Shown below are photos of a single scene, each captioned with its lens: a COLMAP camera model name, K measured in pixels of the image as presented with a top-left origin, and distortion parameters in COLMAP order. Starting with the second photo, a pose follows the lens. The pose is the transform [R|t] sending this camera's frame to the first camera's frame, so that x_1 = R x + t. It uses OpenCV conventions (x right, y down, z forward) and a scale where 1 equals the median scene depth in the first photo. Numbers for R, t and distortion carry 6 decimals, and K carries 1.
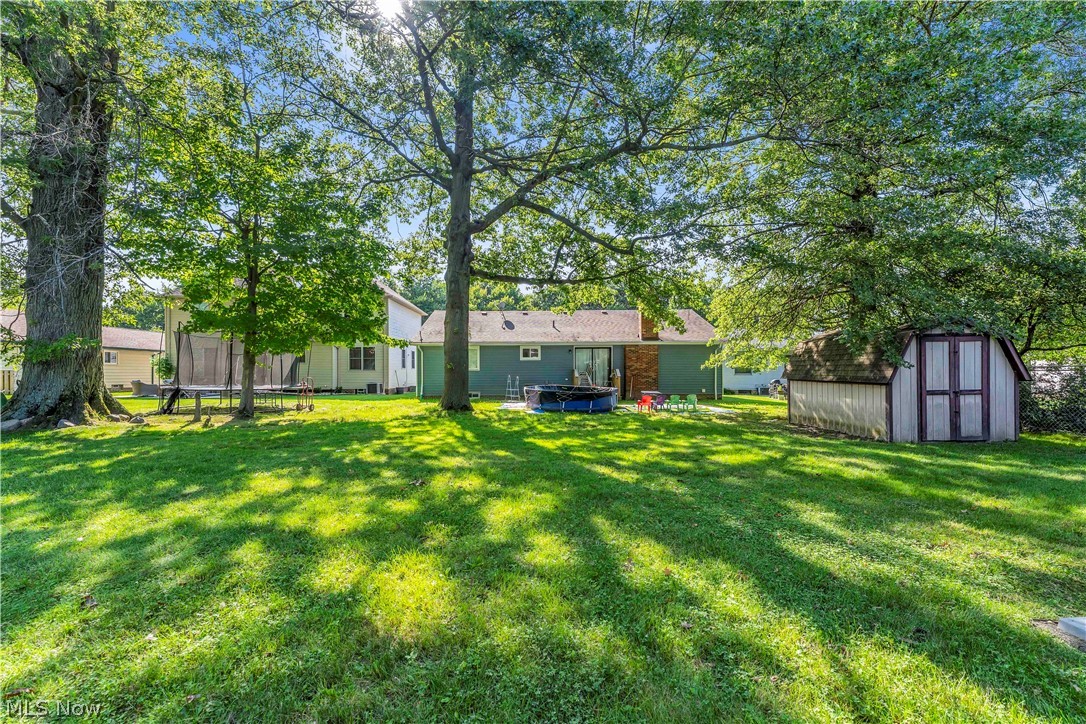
lens RADIAL K [[439.1, 0, 542.5], [0, 439.1, 373.1], [0, 0, 1]] dist [0.001090, 0.000274]
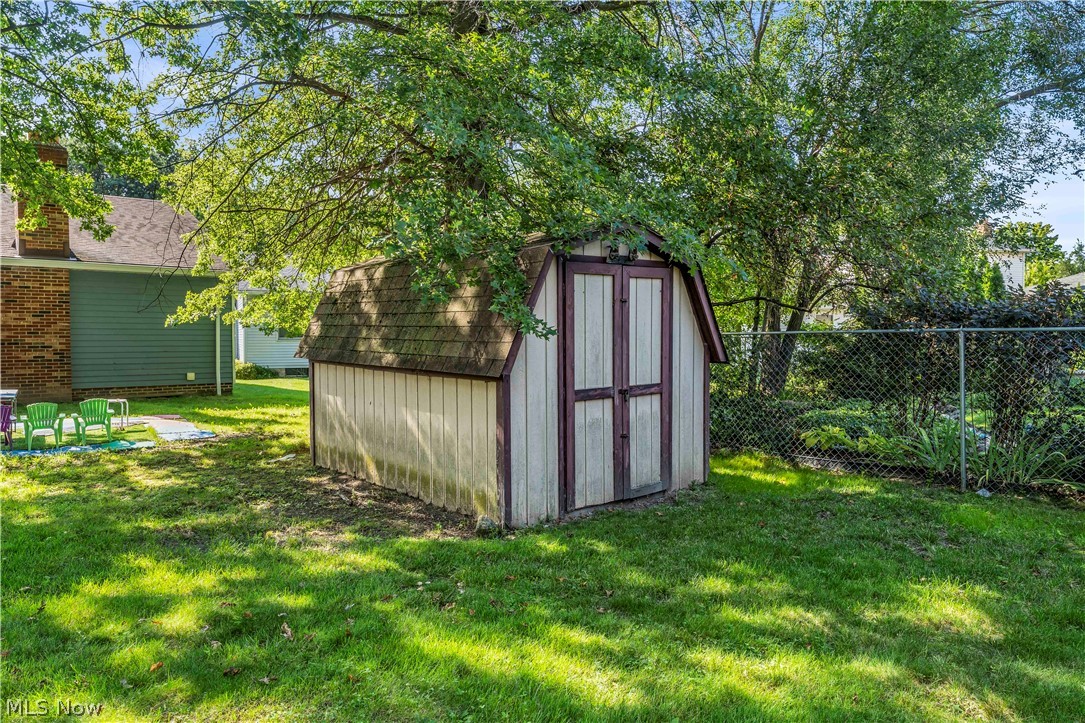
lens RADIAL K [[748.5, 0, 542.5], [0, 748.5, 361.5], [0, 0, 1]] dist [-0.000168, -0.000250]
pose [[0.757059, -0.020297, 0.653031, 0.381821], [-0.003954, 0.999357, 0.035646, -0.012965], [-0.653334, -0.029568, 0.756492, 0.476746]]
